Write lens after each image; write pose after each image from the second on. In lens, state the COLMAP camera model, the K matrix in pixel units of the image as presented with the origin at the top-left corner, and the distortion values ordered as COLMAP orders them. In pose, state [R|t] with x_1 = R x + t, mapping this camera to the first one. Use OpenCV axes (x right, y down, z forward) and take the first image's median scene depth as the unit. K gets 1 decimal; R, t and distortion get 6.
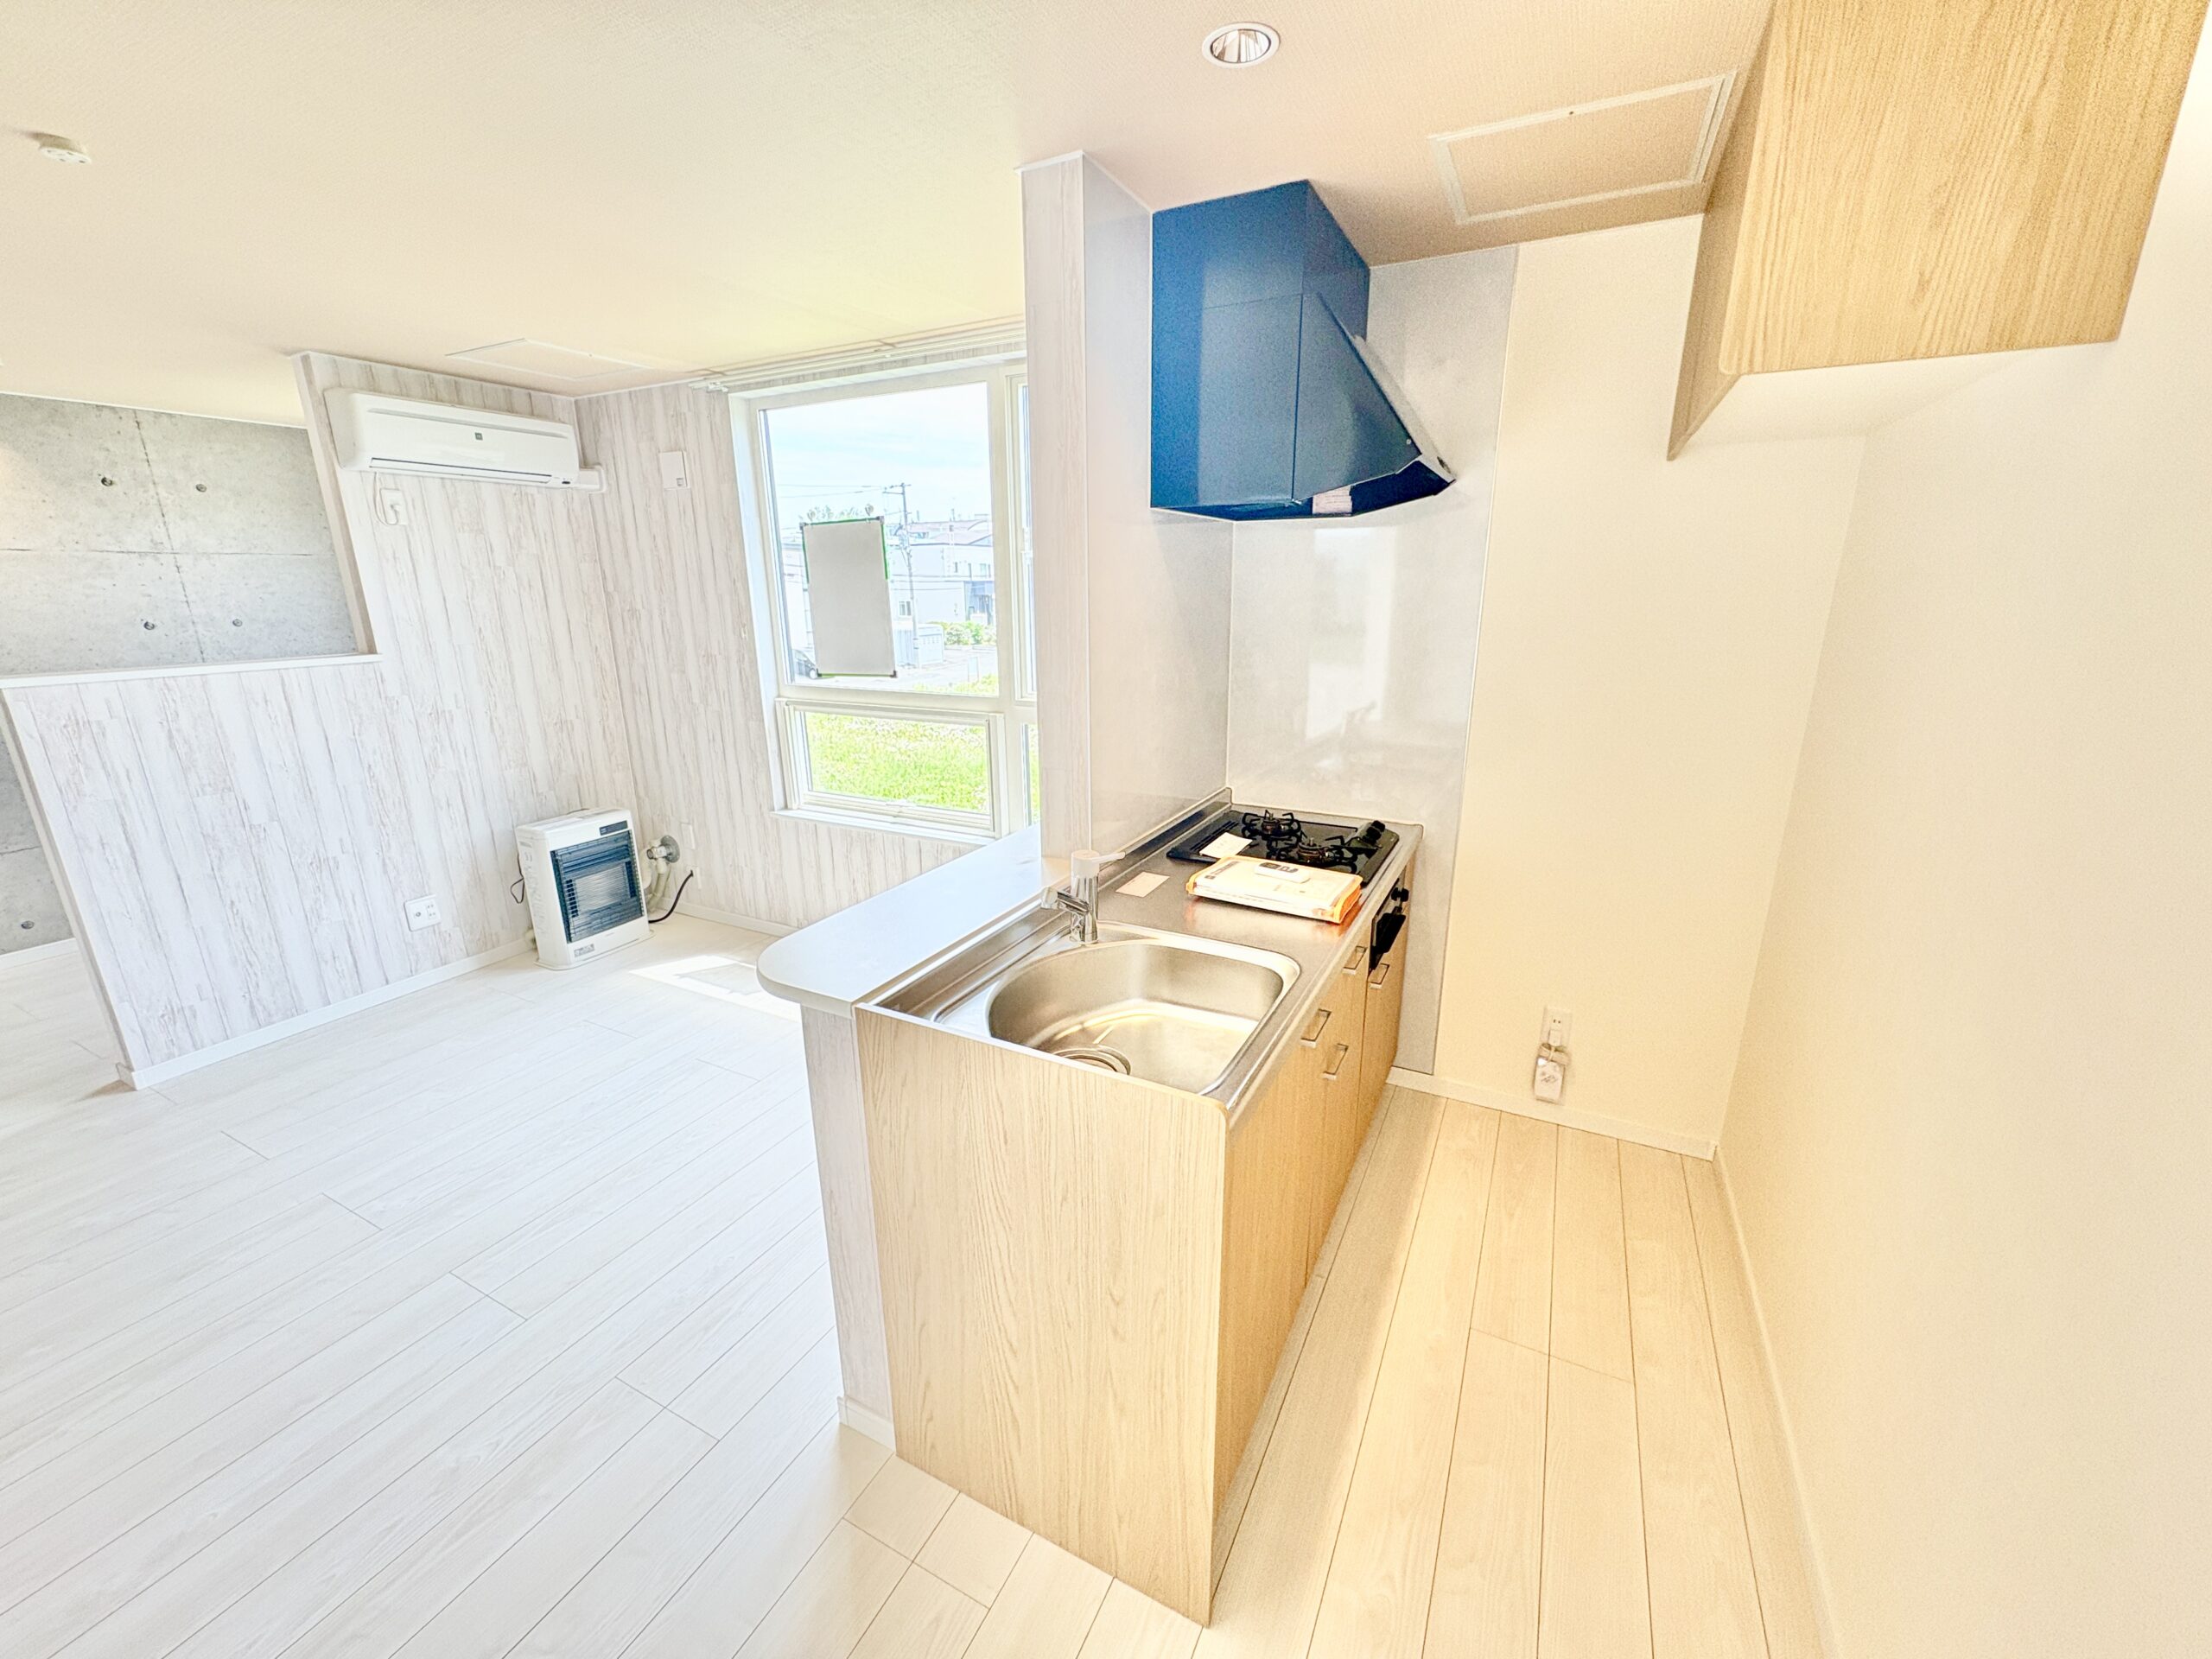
lens RADIAL K [[881.8, 0, 1106.8], [0, 881.8, 827.9], [0, 0, 1]] dist [0.001151, -0.000373]
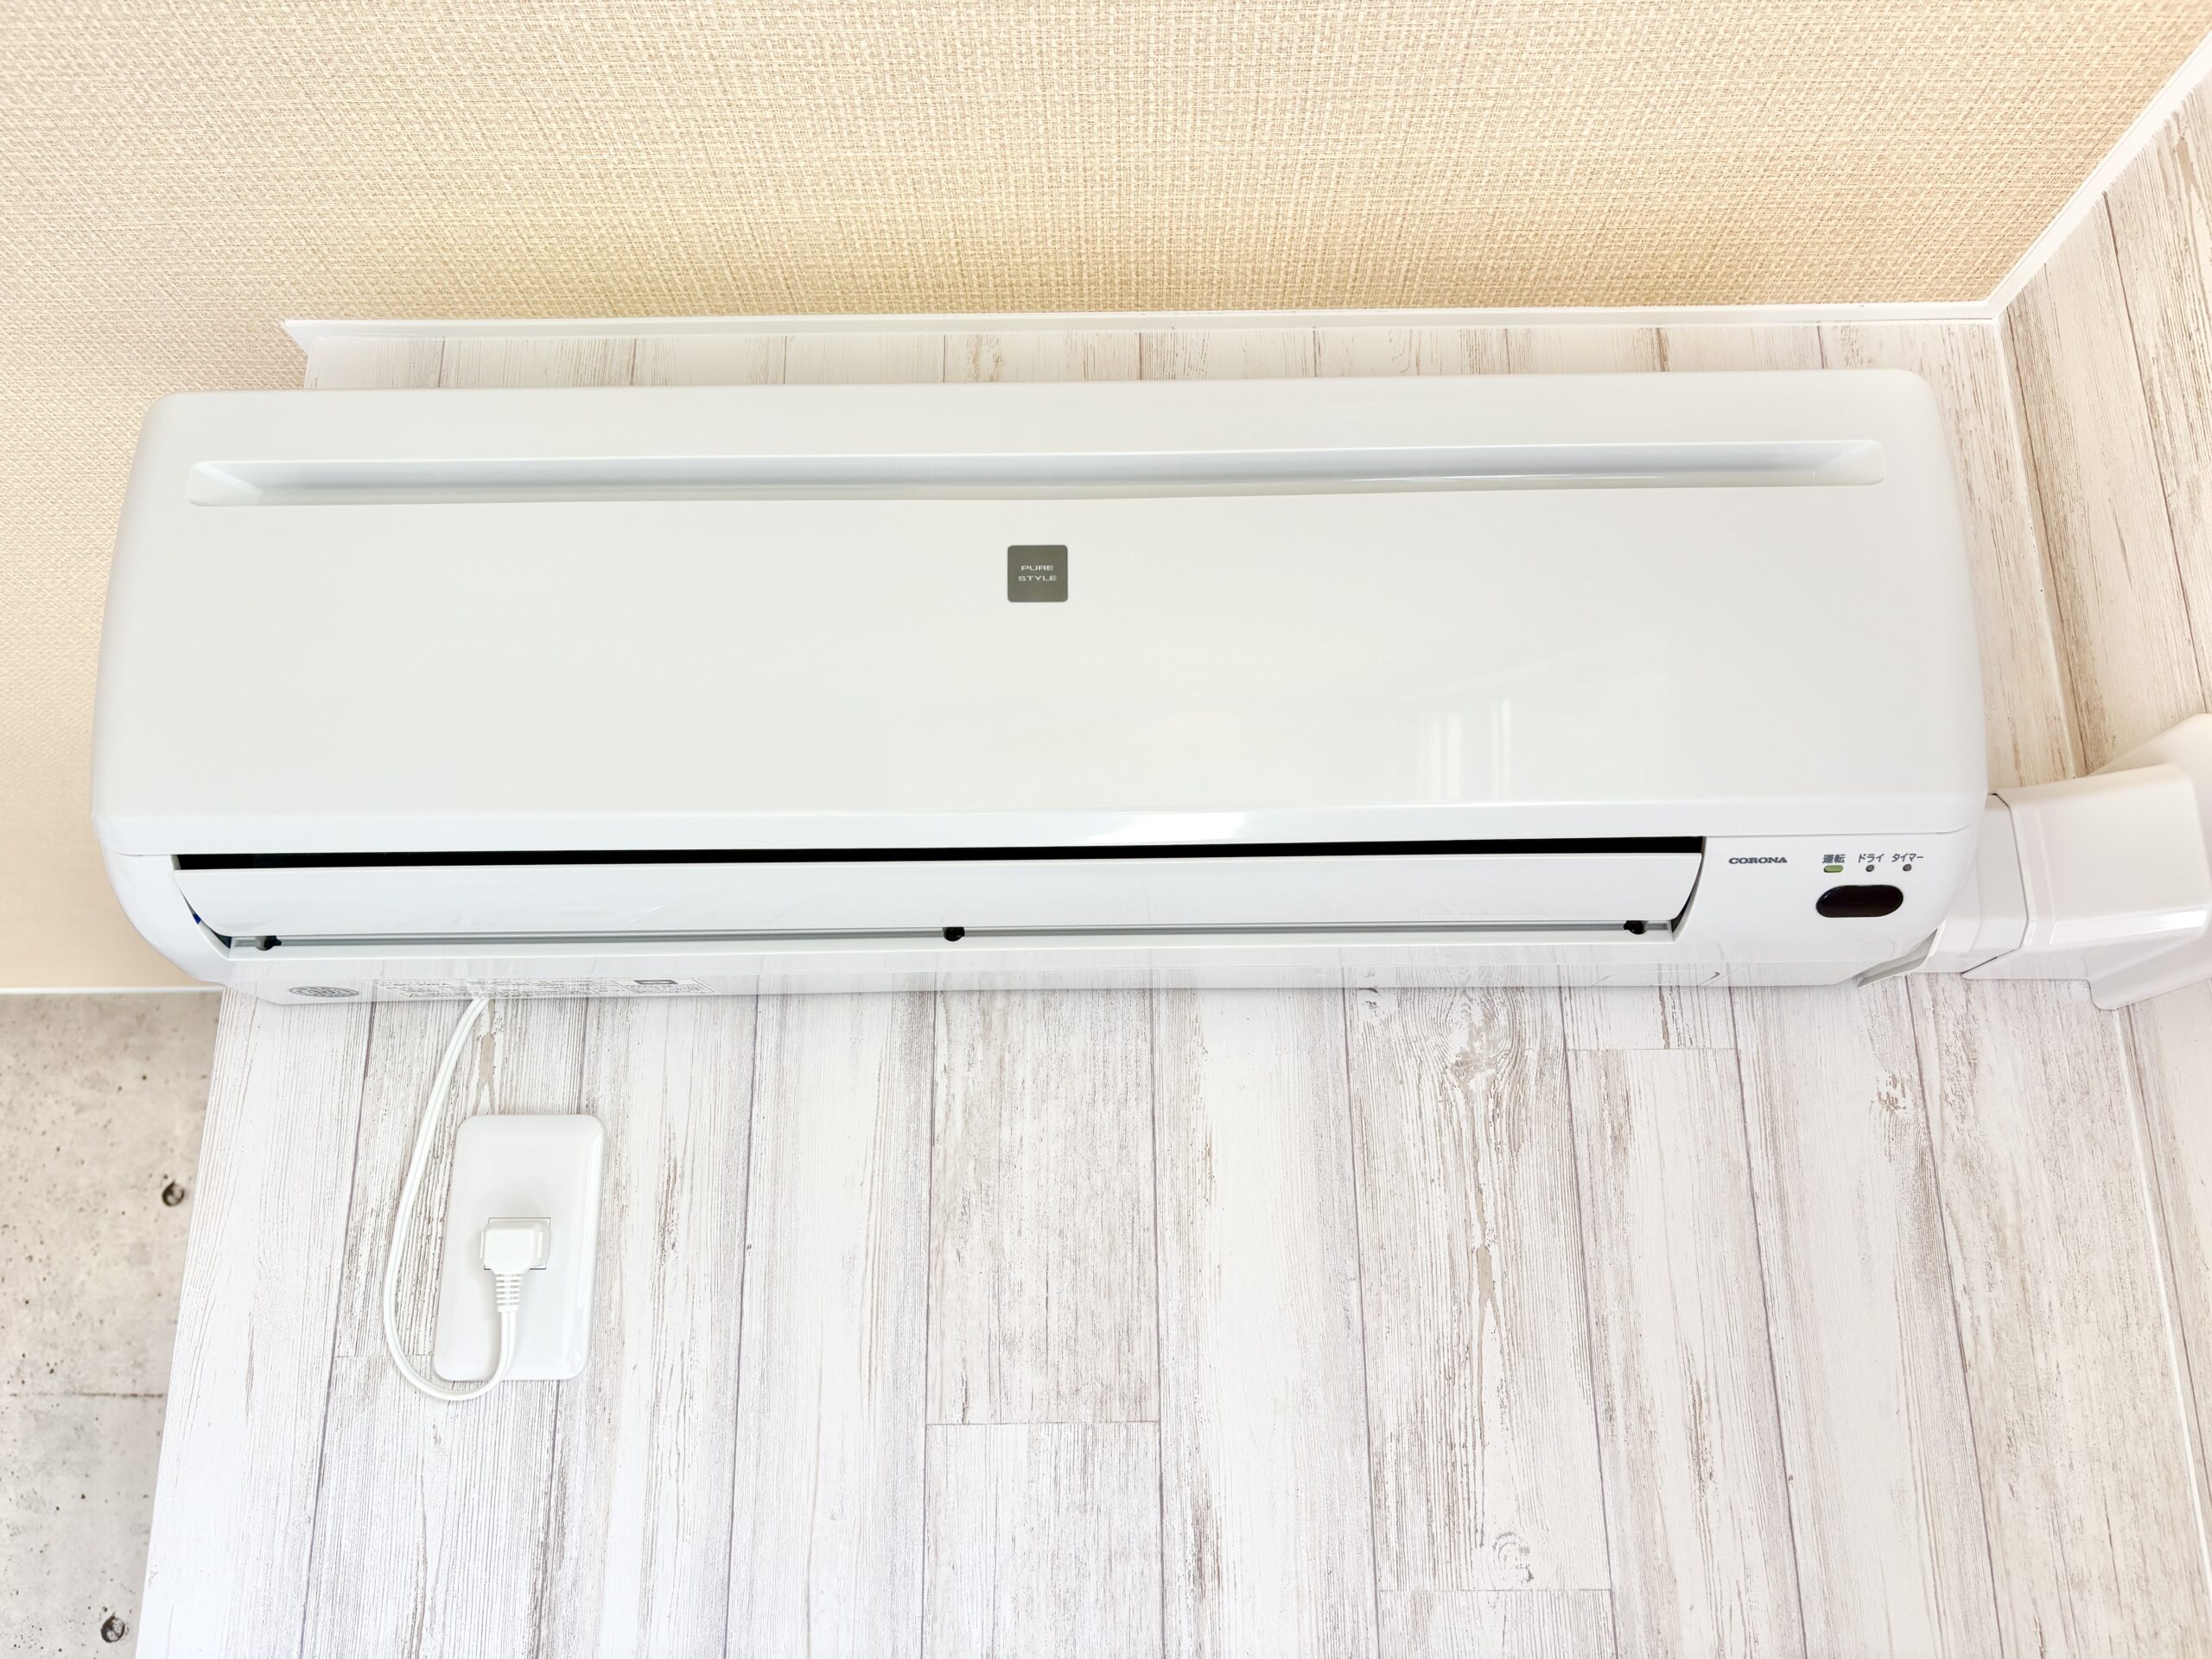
lens RADIAL K [[1719.6, 0, 1108.4], [0, 1719.6, 837.0], [0, 0, 1]] dist [-0.005836, -0.007330]
pose [[0.453778, -0.241360, -0.857806, -0.486319], [-0.232080, 0.897392, -0.375268, -0.307220], [0.860363, 0.369368, 0.351202, 0.862993]]
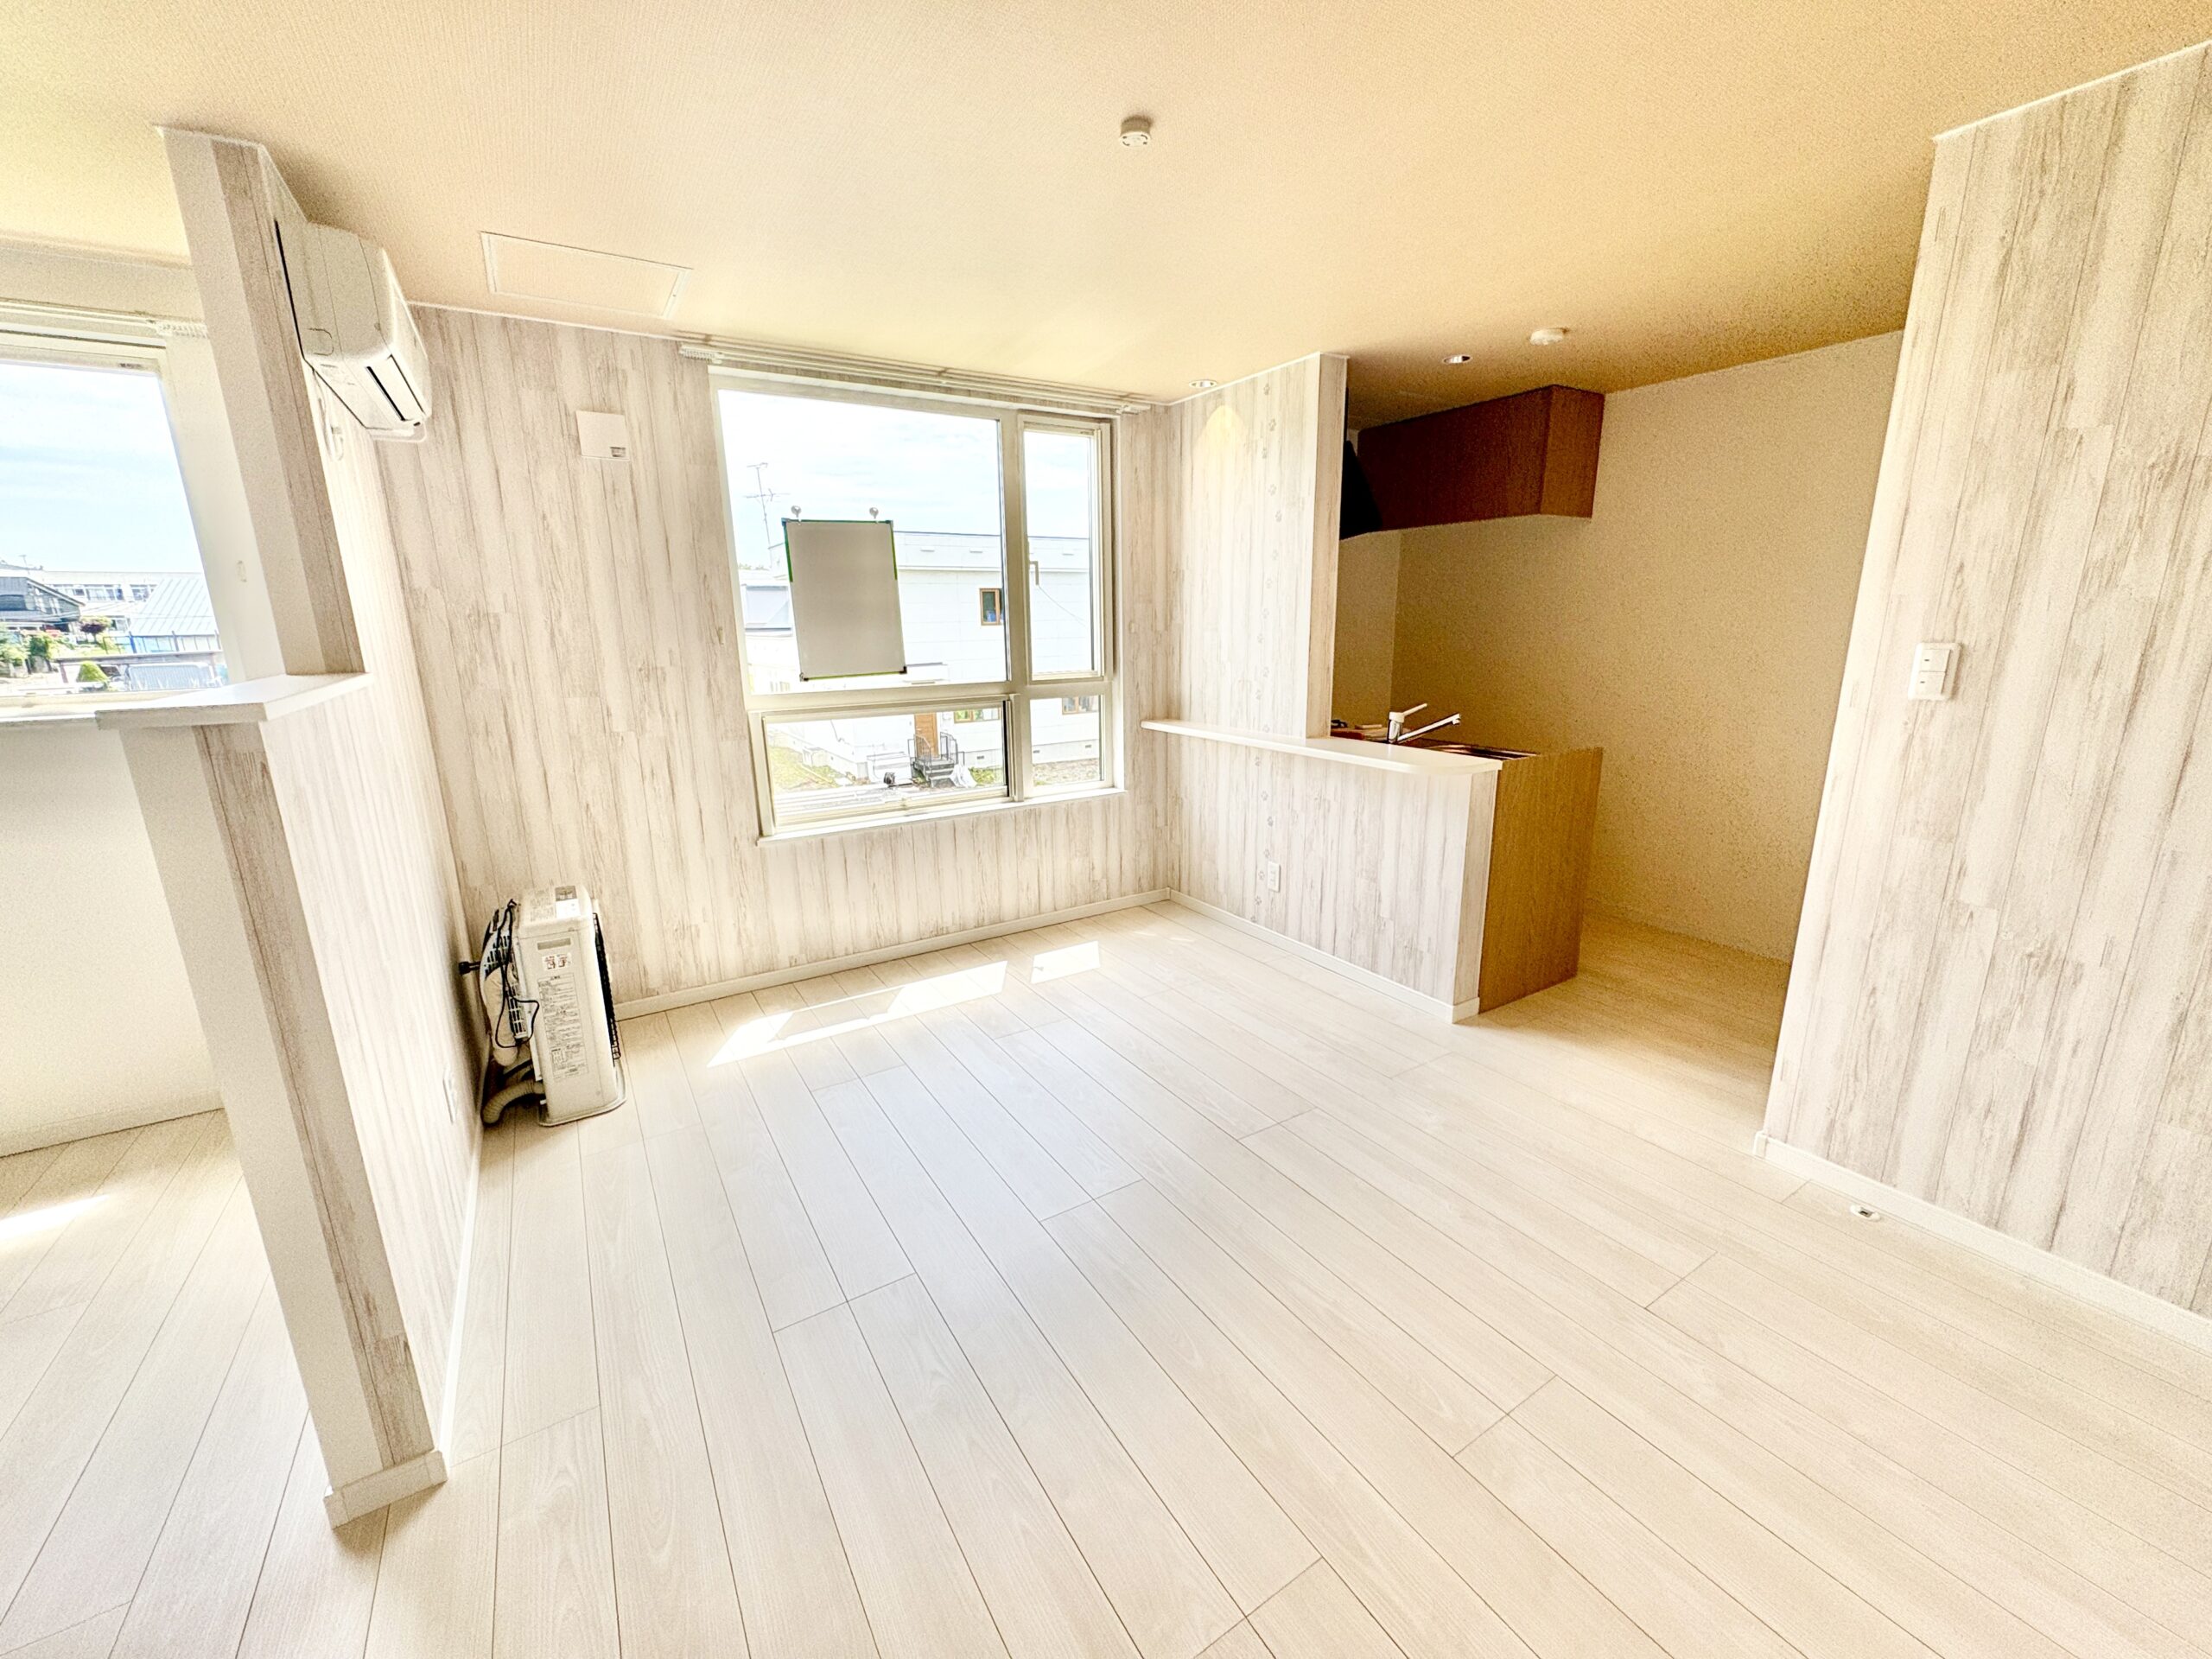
lens RADIAL K [[881.8, 0, 1099.2], [0, 881.8, 828.7], [0, 0, 1]] dist [0.001151, -0.000373]
pose [[0.510932, -0.199702, 0.836102, -0.981444], [0.241759, 0.966765, 0.083175, -0.022330], [-0.824925, 0.159638, 0.542231, 0.255634]]
